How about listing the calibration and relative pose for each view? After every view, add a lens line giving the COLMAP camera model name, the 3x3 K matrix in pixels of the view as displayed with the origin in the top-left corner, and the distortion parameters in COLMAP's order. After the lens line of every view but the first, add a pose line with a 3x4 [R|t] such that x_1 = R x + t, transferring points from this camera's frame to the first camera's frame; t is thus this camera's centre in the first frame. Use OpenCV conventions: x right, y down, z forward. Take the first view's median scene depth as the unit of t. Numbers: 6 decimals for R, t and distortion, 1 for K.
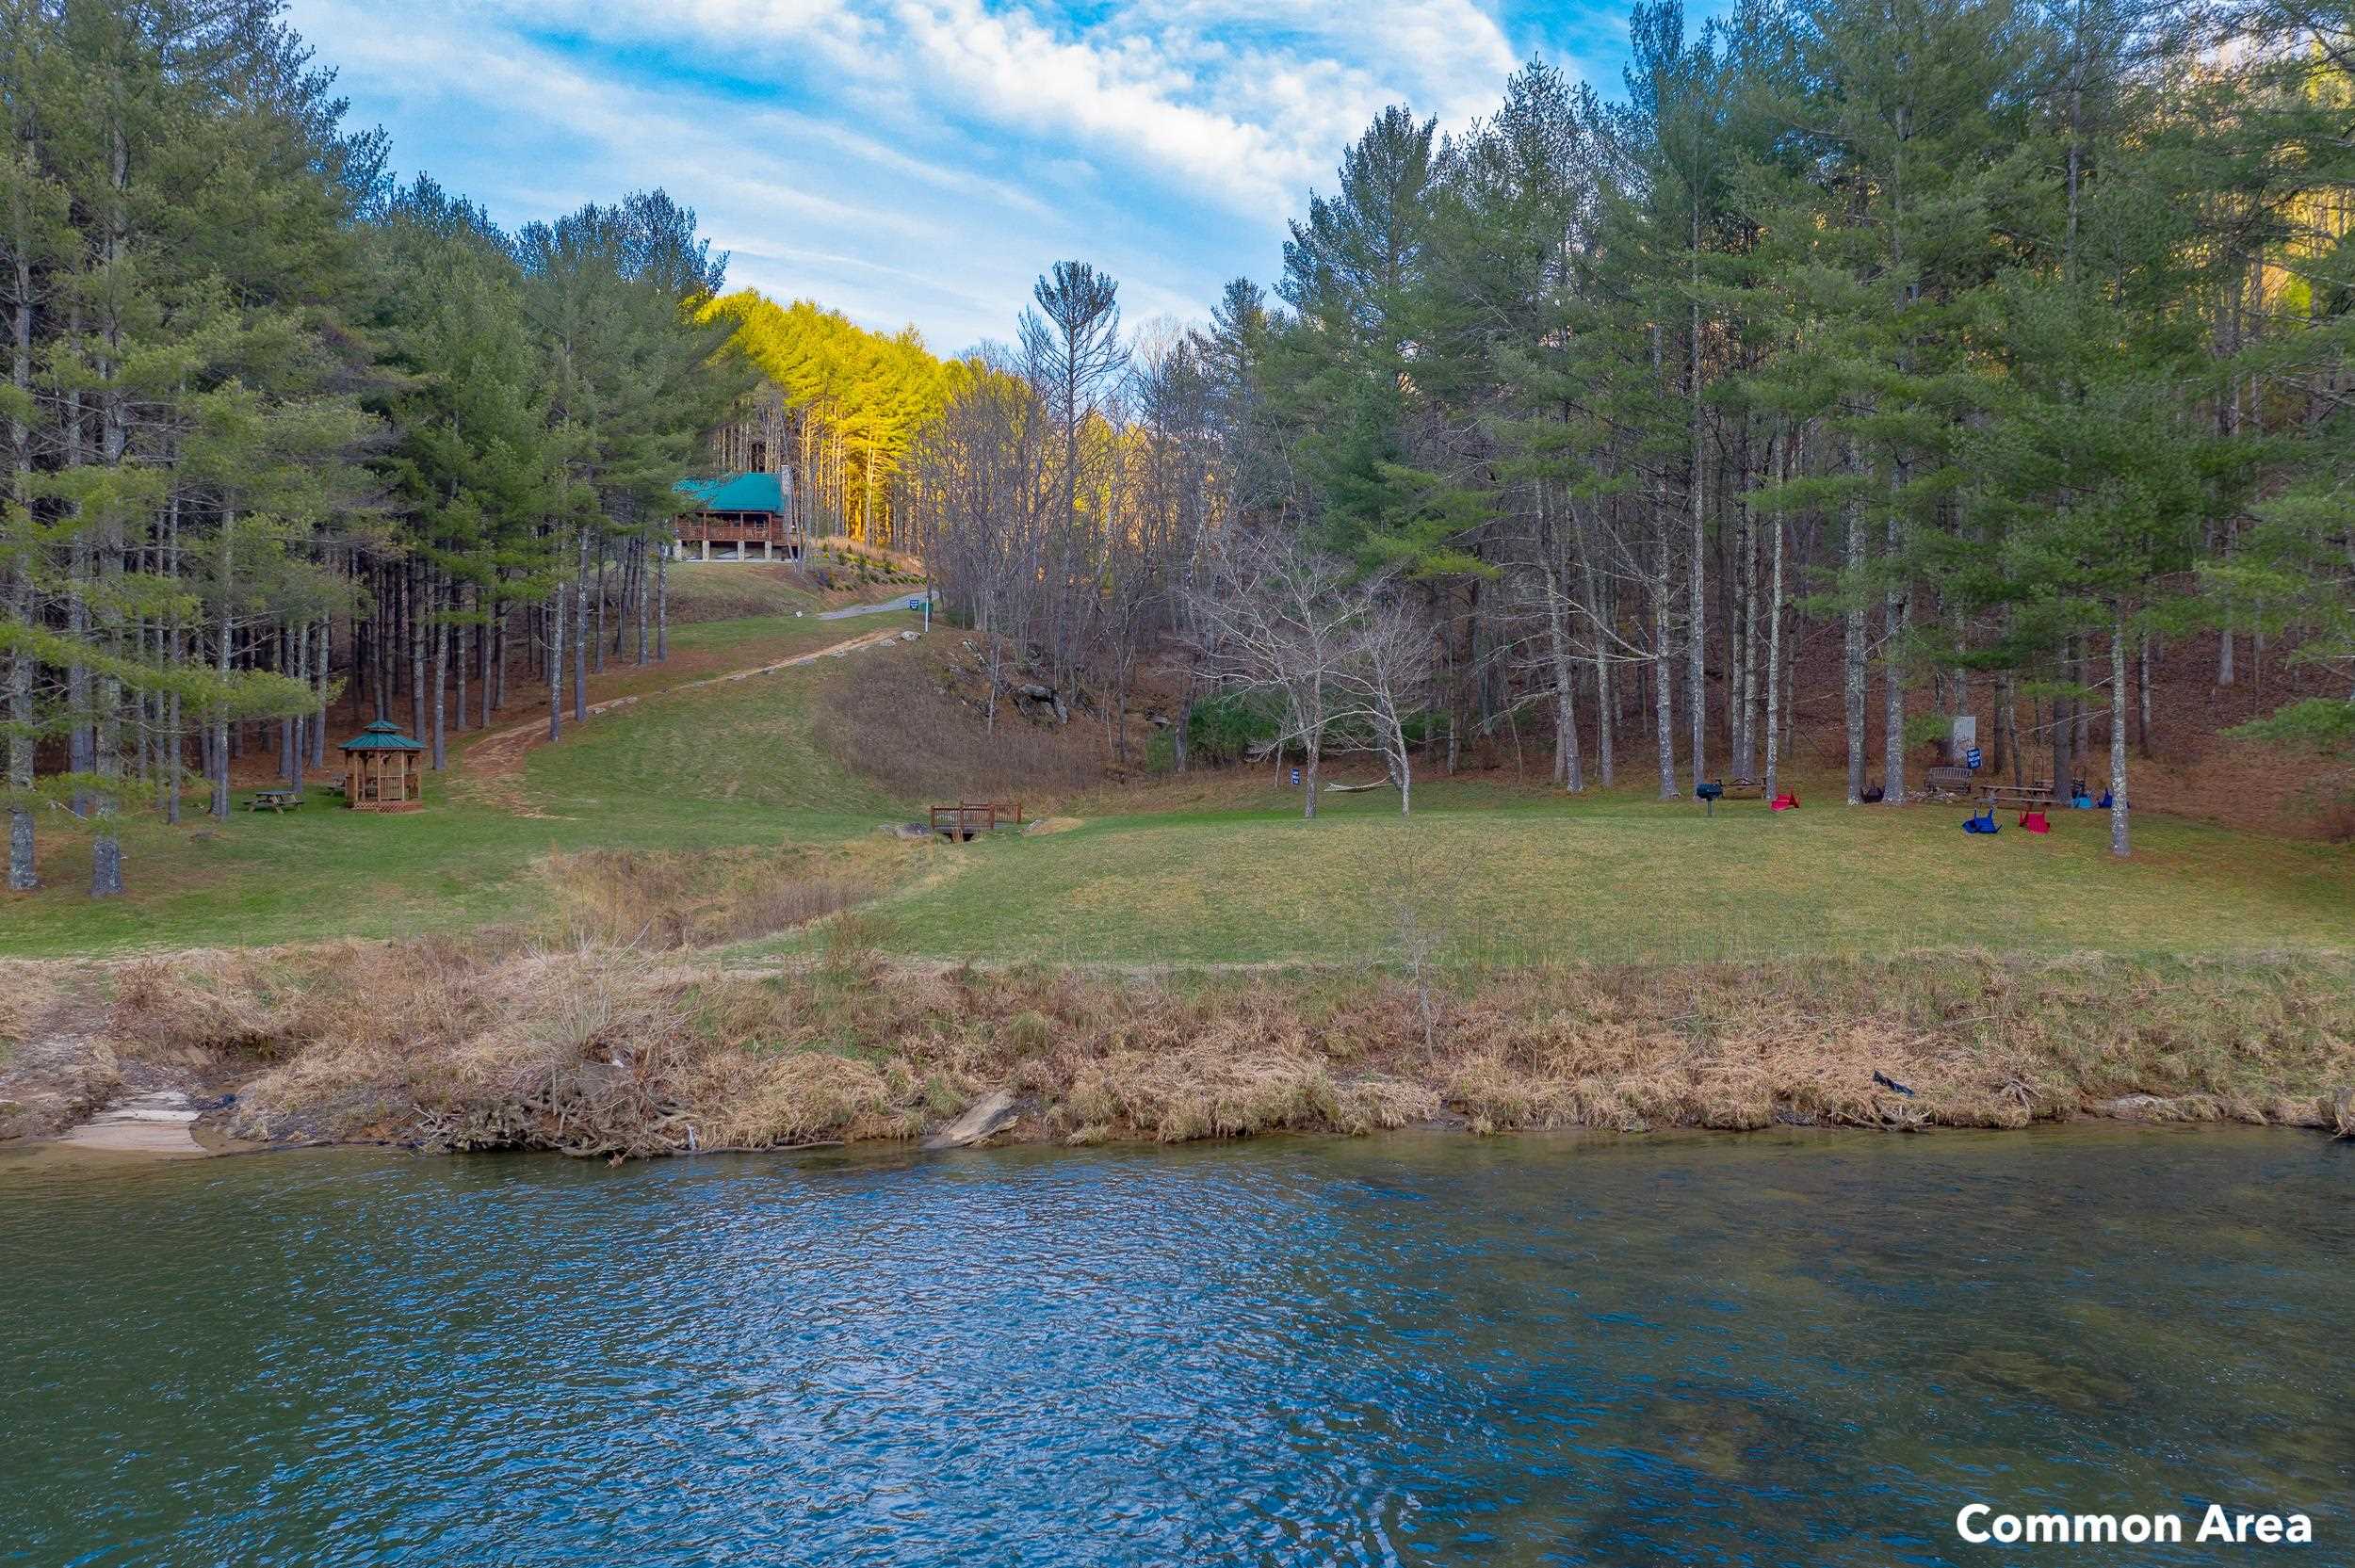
lens RADIAL K [[1860.0, 0, 1179.4], [0, 1860.0, 789.0], [0, 0, 1]] dist [0.012370, 0.008062]
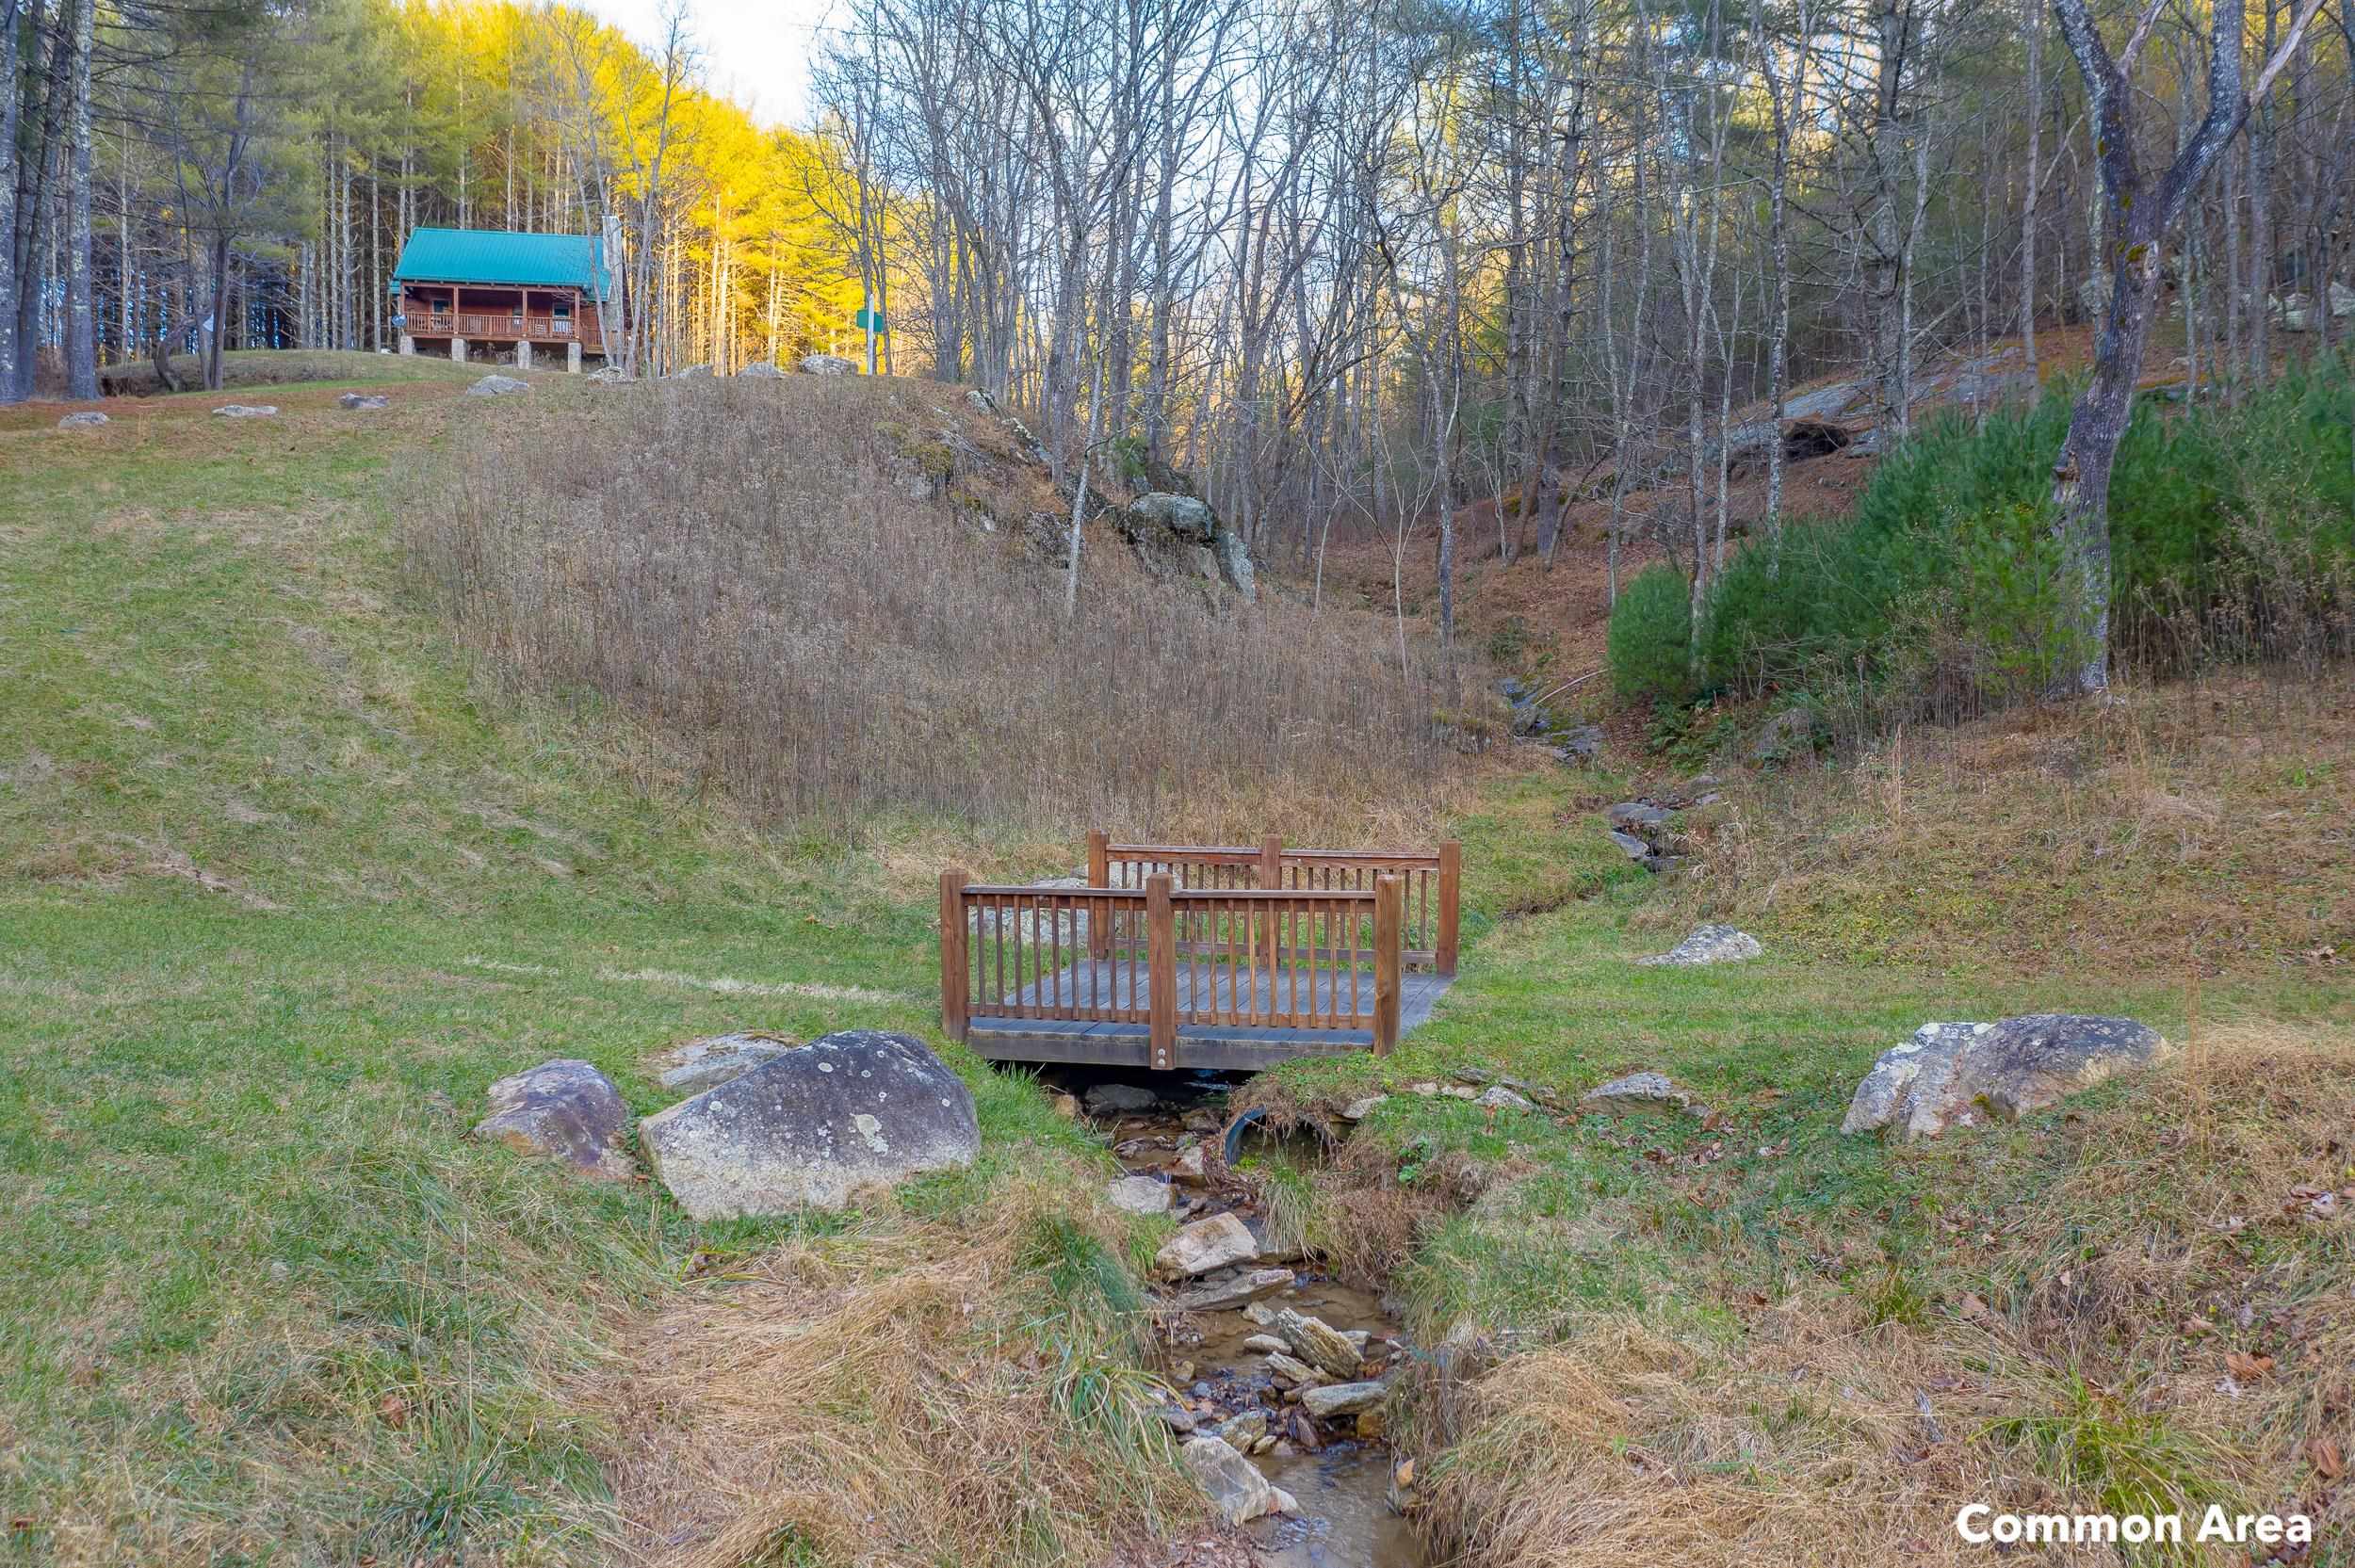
lens RADIAL K [[1860.0, 0, 1176.7], [0, 1860.0, 786.6], [0, 0, 1]] dist [0.012370, 0.008062]
pose [[0.999377, -0.002306, 0.035210, -0.062158], [0.002483, 0.999984, -0.004996, 0.001571], [-0.035198, 0.005081, 0.999367, 0.442623]]
